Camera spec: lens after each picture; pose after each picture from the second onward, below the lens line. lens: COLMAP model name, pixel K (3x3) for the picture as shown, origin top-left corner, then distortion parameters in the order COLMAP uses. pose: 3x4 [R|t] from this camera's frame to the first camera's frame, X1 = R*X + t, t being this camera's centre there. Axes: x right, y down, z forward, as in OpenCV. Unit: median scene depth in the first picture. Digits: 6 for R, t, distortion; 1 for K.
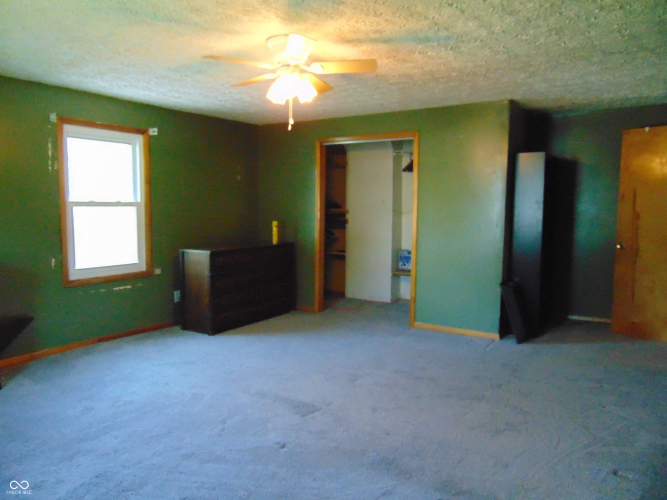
lens RADIAL K [[496.7, 0, 333.5], [0, 496.7, 250.0], [0, 0, 1]] dist [-0.035573, 0.063921]
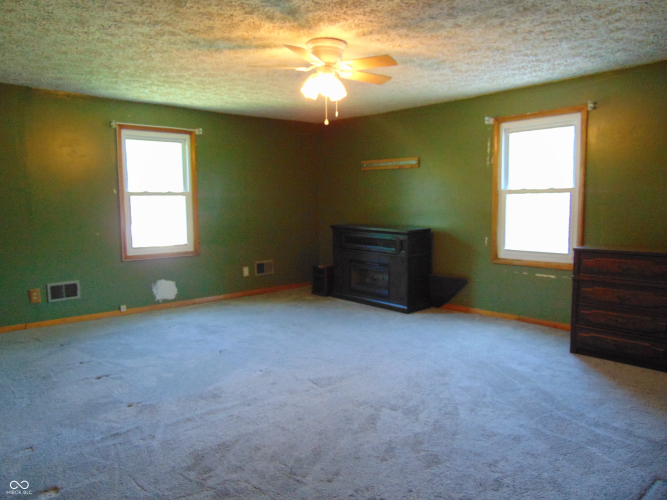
lens RADIAL K [[498.6, 0, 333.5], [0, 498.6, 250.0], [0, 0, 1]] dist [-0.037129, 0.003572]
pose [[-0.250830, 0.098671, -0.962989, 0.732780], [-0.077791, 0.989520, 0.121651, -0.073094], [0.964901, 0.105426, -0.240525, 0.963047]]
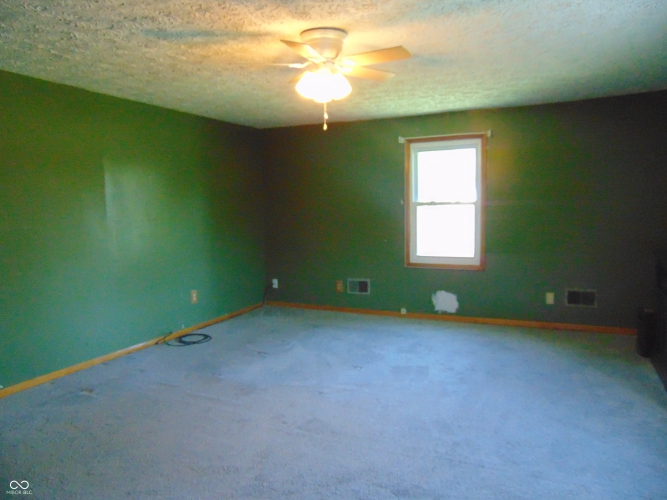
lens RADIAL K [[496.7, 0, 333.5], [0, 496.7, 250.0], [0, 0, 1]] dist [-0.035573, 0.063921]
pose [[-0.991918, 0.029857, -0.123320, 0.011196], [0.008594, 0.985498, 0.169472, -0.127998], [0.126591, 0.167043, -0.977789, 1.440146]]
